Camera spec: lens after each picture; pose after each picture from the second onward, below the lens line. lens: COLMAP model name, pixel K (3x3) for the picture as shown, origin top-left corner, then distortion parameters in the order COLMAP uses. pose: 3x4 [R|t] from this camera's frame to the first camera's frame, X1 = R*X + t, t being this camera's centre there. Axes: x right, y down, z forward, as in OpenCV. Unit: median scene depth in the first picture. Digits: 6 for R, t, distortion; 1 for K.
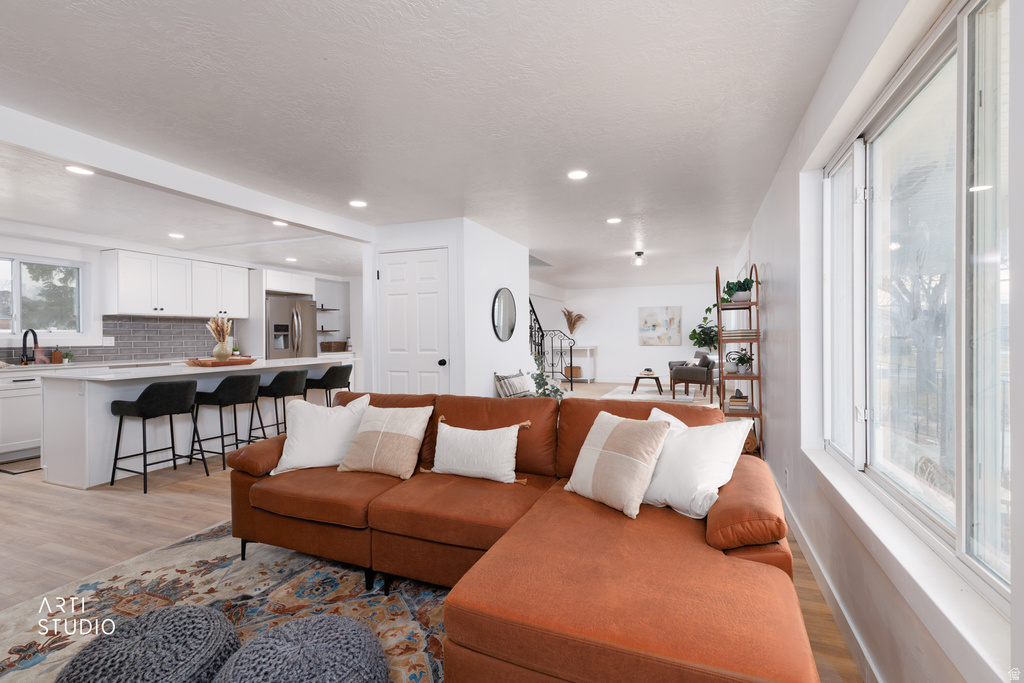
lens RADIAL K [[458.5, 0, 522.4], [0, 458.5, 337.7], [0, 0, 1]] dist [0.006064, 0.000106]
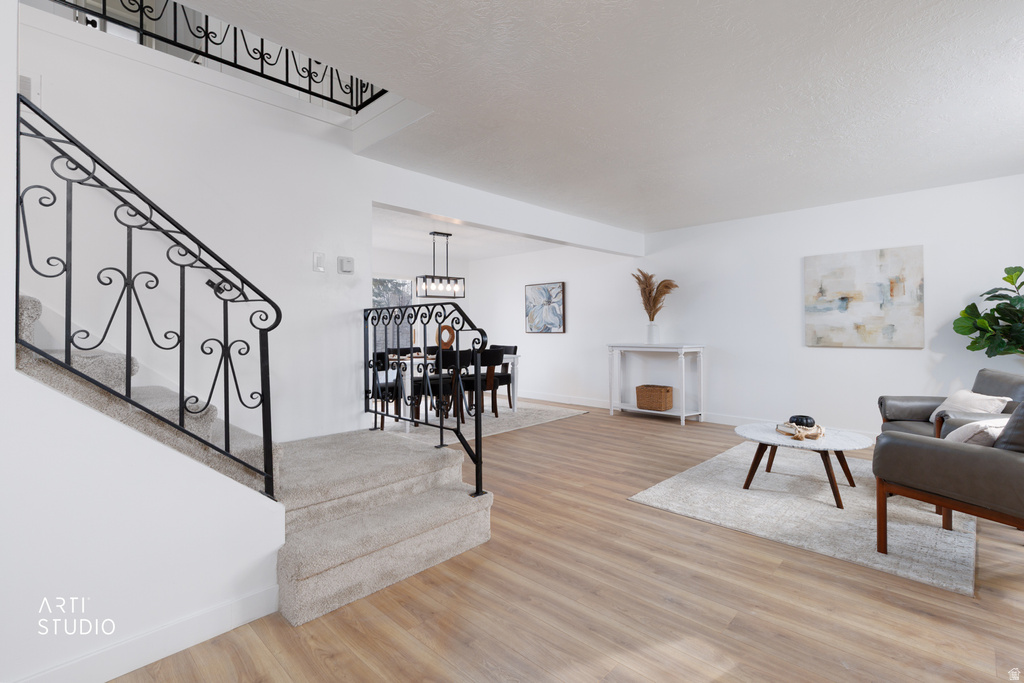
lens RADIAL K [[458.5, 0, 537.1], [0, 458.5, 323.6], [0, 0, 1]] dist [0.006064, 0.000106]
pose [[0.926334, -0.002304, -0.376695, 0.304242], [-0.002320, 0.999927, -0.011822, 0.002705], [0.376695, 0.011825, 0.926262, 0.836877]]
